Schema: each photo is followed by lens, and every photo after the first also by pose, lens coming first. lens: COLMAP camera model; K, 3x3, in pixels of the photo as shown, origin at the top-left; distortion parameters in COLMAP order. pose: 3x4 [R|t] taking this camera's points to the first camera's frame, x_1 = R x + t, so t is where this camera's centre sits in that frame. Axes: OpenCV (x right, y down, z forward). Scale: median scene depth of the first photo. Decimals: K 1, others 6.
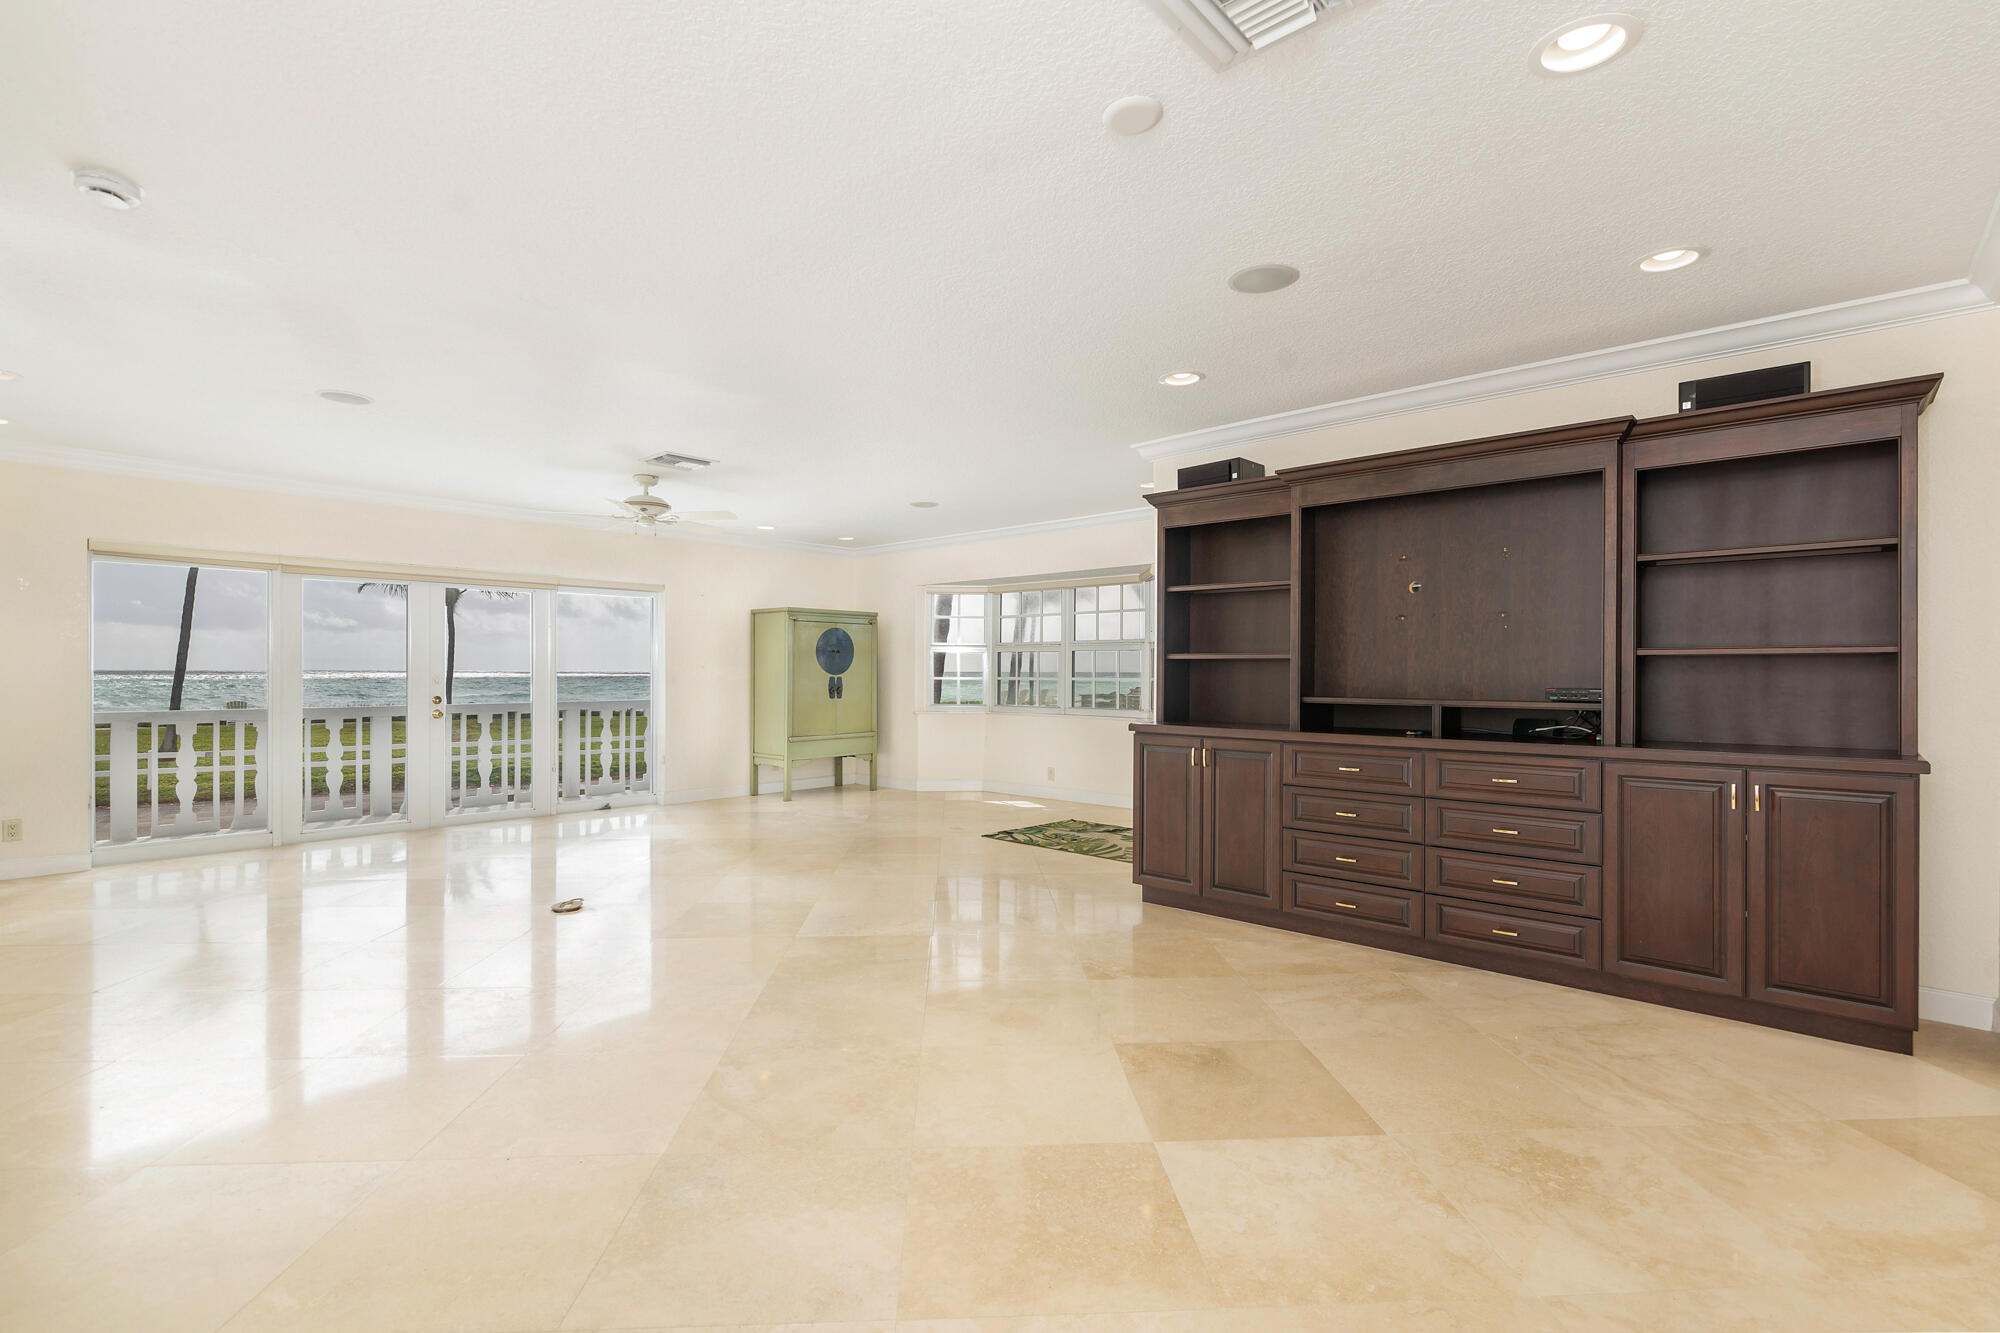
lens RADIAL K [[914.4, 0, 1005.4], [0, 914.4, 660.9], [0, 0, 1]] dist [-0.006089, 0.001495]
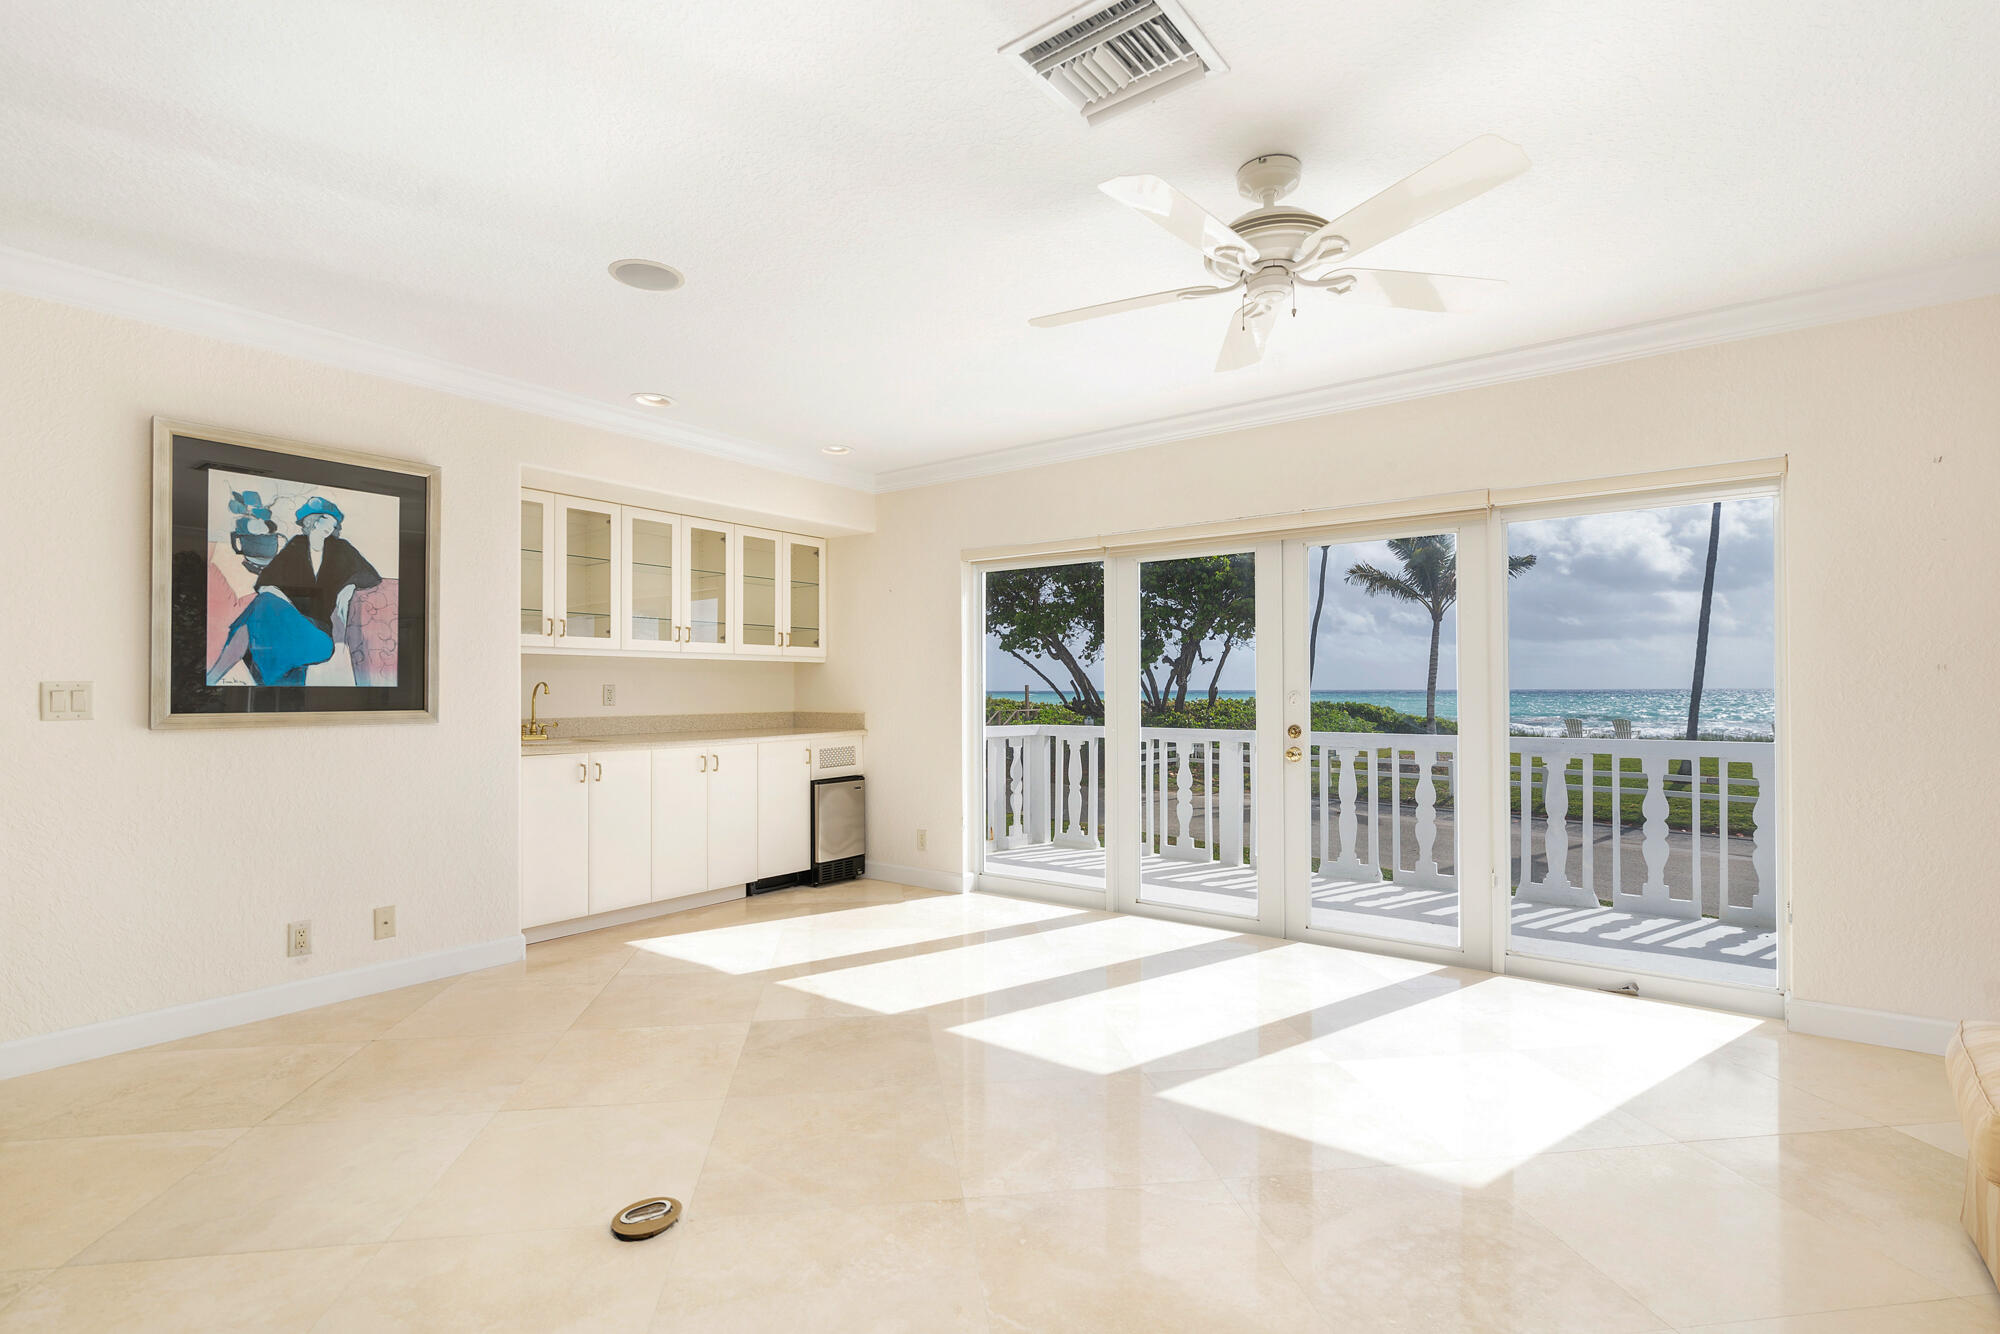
lens RADIAL K [[933.3, 0, 994.3], [0, 933.3, 679.6], [0, 0, 1]] dist [-0.003482, -0.000072]
pose [[0.087502, -0.014246, -0.996063, -0.012510], [0.015075, 0.999802, -0.012976, 0.010340], [0.996050, -0.013880, 0.087699, 0.587677]]
